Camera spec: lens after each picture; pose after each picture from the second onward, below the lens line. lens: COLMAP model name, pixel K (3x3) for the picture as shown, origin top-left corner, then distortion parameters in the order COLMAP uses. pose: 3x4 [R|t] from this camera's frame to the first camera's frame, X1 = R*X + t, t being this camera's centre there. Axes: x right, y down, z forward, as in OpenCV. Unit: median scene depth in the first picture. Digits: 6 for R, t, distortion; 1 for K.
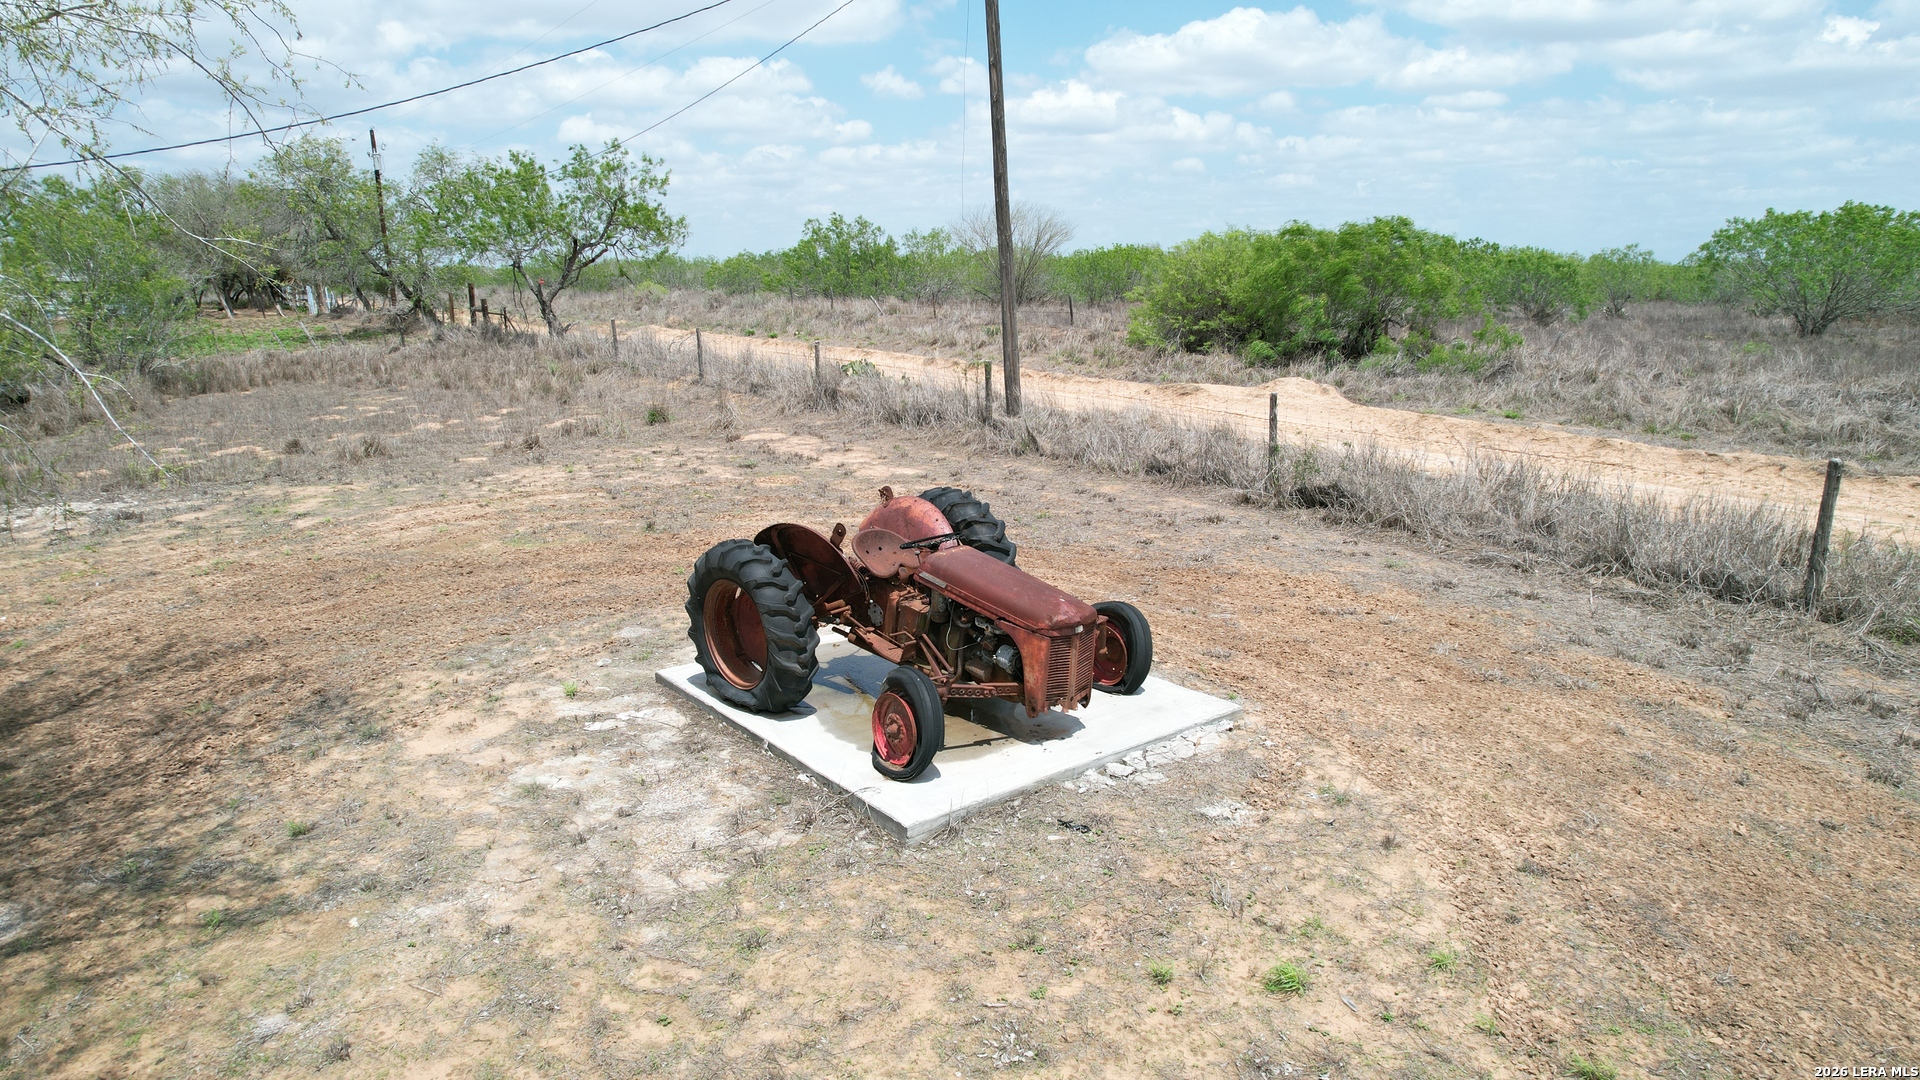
lens RADIAL K [[1237.5, 0, 958.4], [0, 1237.5, 540.4], [0, 0, 1]] dist [-0.005306, 0.002004]
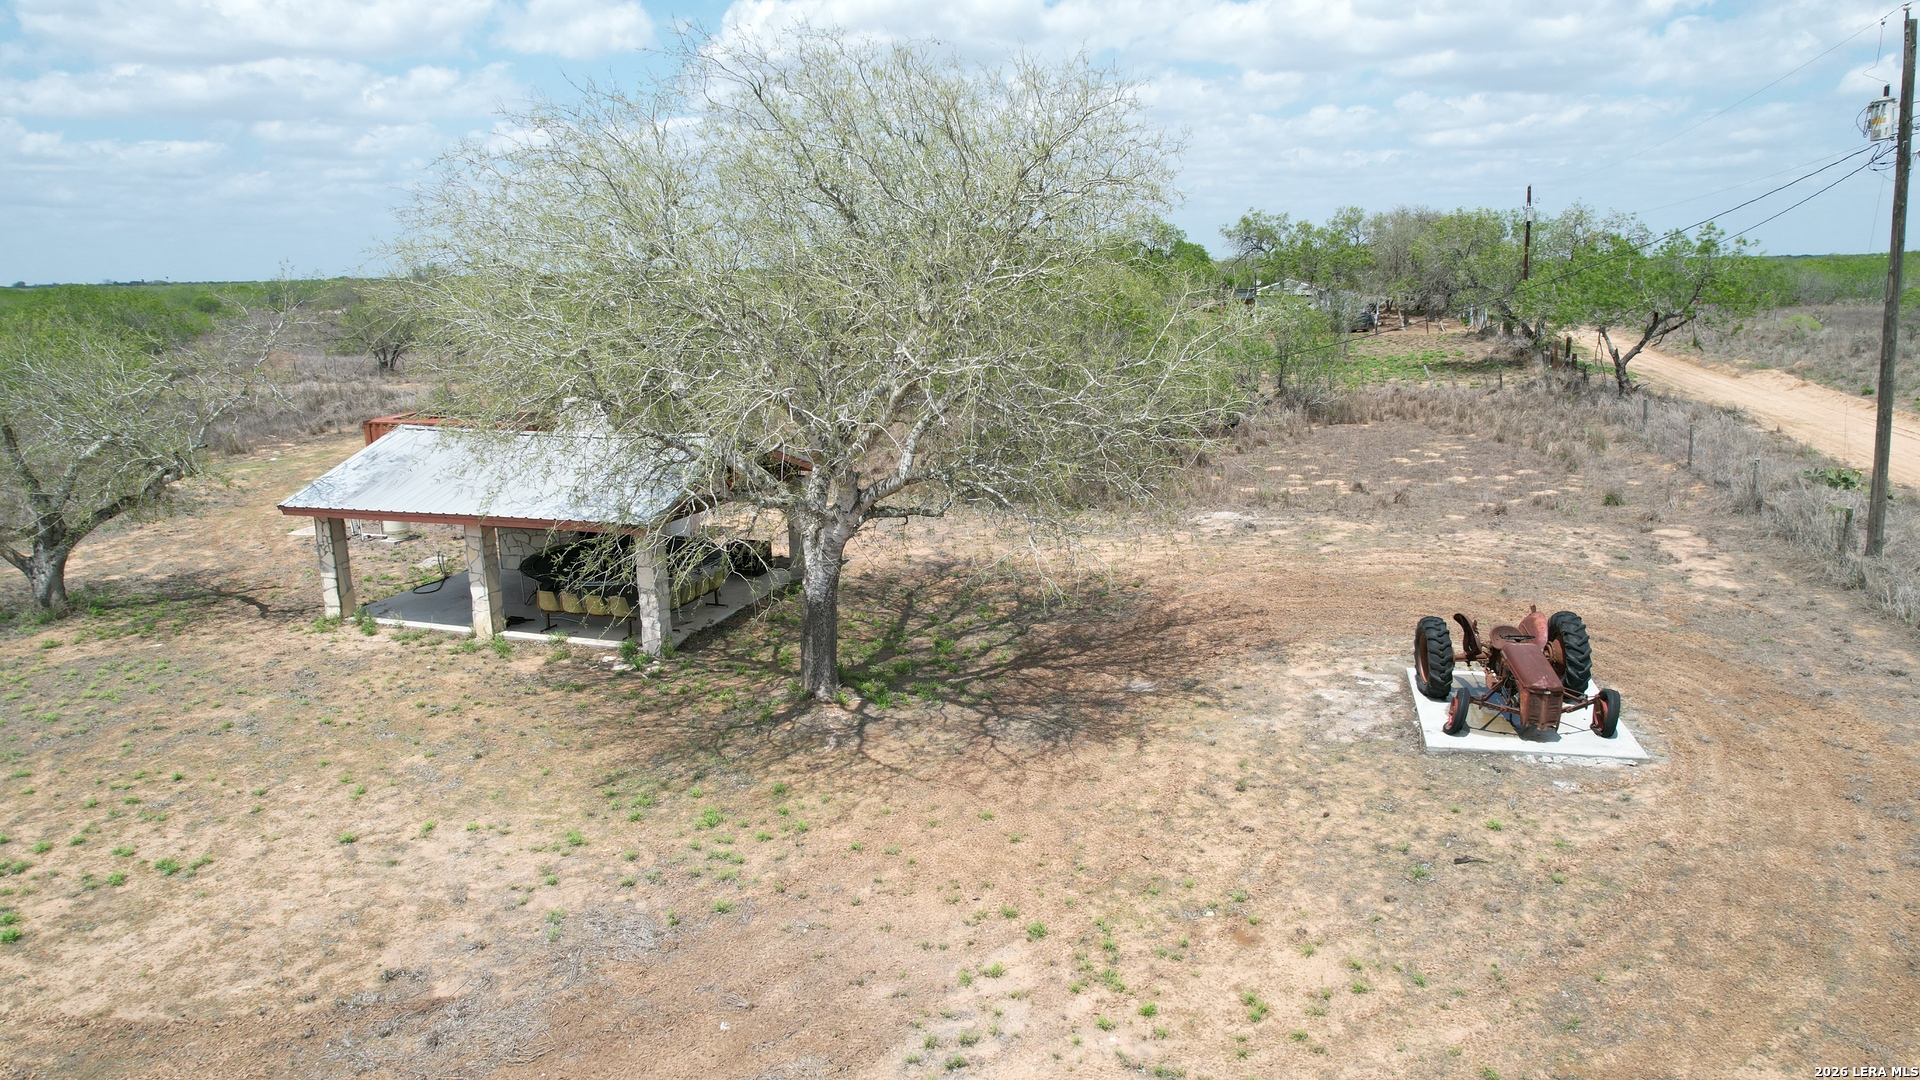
lens RADIAL K [[1237.5, 0, 958.7], [0, 1237.5, 540.6], [0, 0, 1]] dist [-0.005306, 0.002004]
pose [[0.629302, 0.173246, -0.757605, 0.951430], [-0.158708, 0.982941, 0.092944, -0.207696], [0.760783, 0.061748, 0.646062, -1.093015]]
